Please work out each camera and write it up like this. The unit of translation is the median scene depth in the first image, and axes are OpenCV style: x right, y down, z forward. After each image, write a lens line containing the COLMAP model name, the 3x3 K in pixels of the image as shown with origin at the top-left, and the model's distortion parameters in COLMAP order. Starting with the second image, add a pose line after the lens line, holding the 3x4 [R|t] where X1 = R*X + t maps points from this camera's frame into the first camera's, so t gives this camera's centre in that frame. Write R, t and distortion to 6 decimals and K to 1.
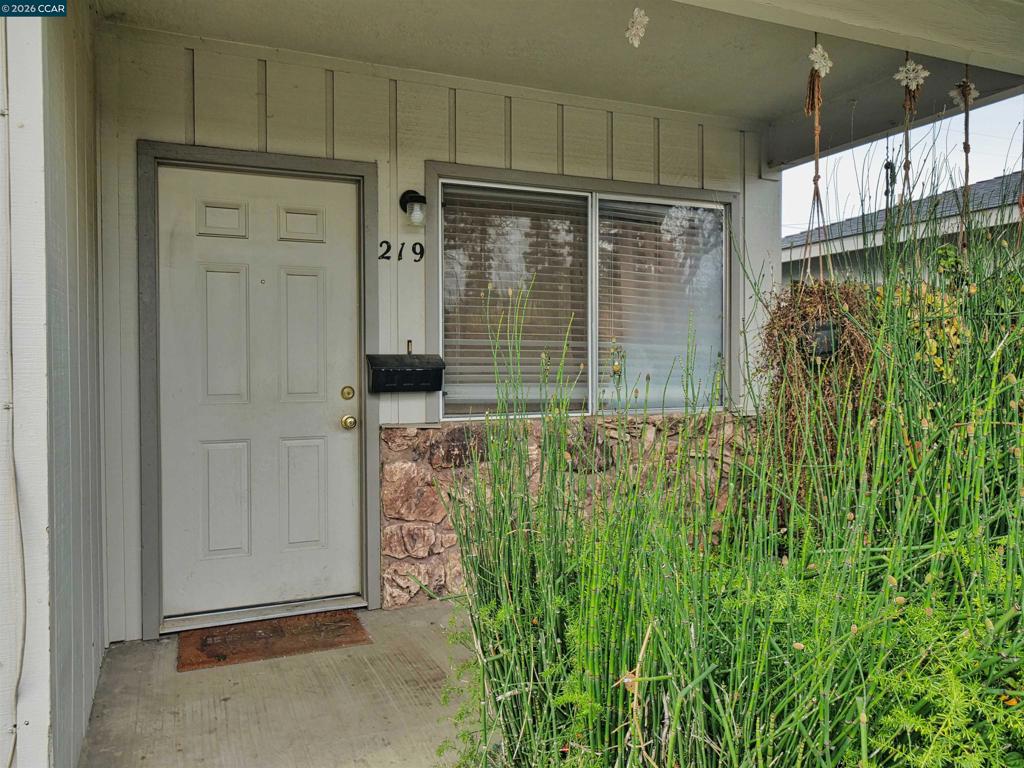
lens RADIAL K [[765.2, 0, 510.6], [0, 765.2, 377.9], [0, 0, 1]] dist [-0.005812, -0.000518]
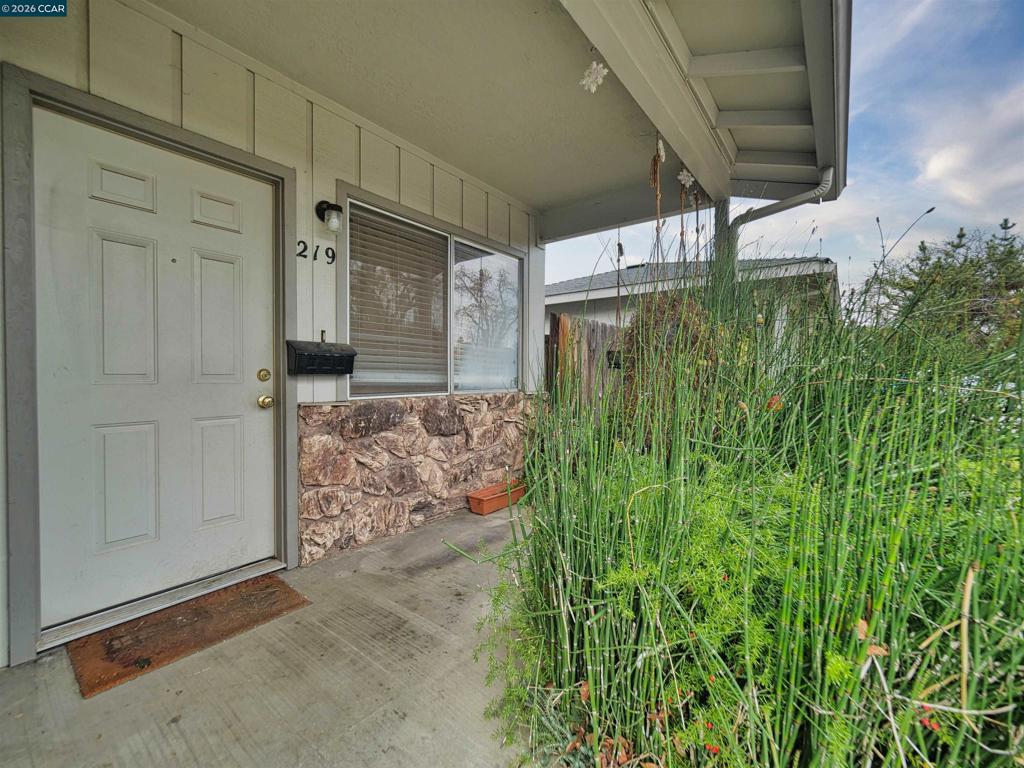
lens RADIAL K [[432.9, 0, 506.7], [0, 432.9, 382.9], [0, 0, 1]] dist [-0.006338, 0.001079]
pose [[0.878689, -0.003436, 0.477381, -0.203258], [0.004746, 0.999988, -0.001539, 0.033159], [-0.477370, 0.003618, 0.878695, 0.292824]]
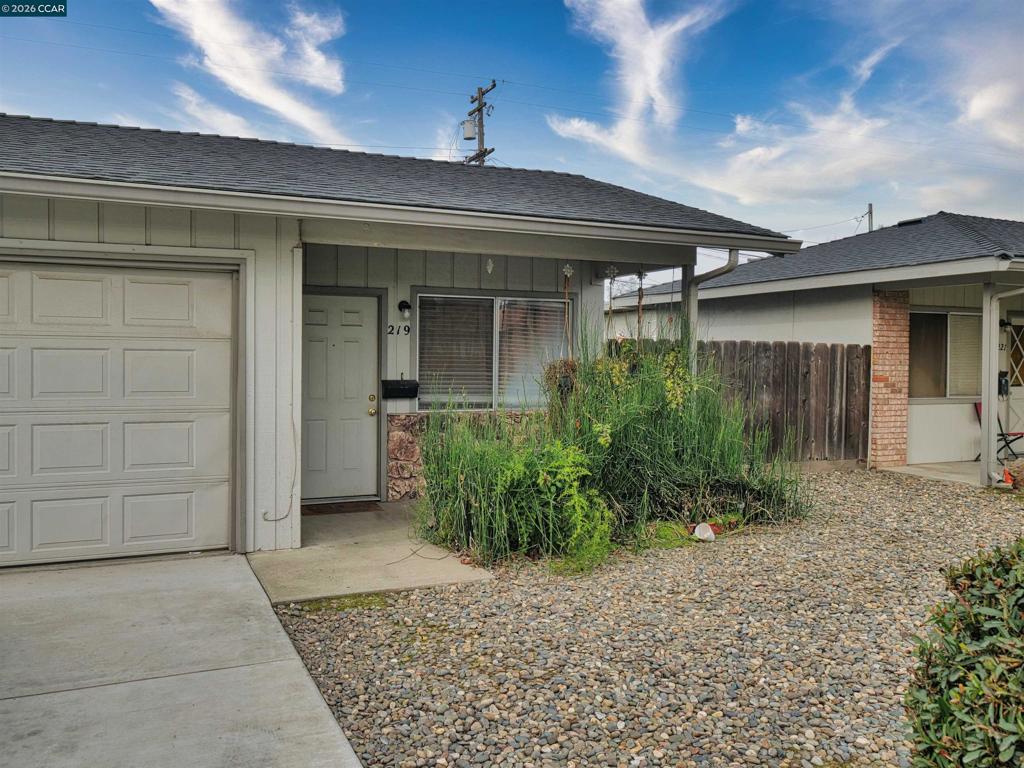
lens RADIAL K [[811.0, 0, 507.4], [0, 811.0, 382.7], [0, 0, 1]] dist [-0.011869, 0.019181]
pose [[0.999839, 0.015306, 0.009415, 0.133579], [-0.015467, 0.999731, 0.017273, -0.065767], [-0.009148, -0.017416, 0.999806, -1.207521]]
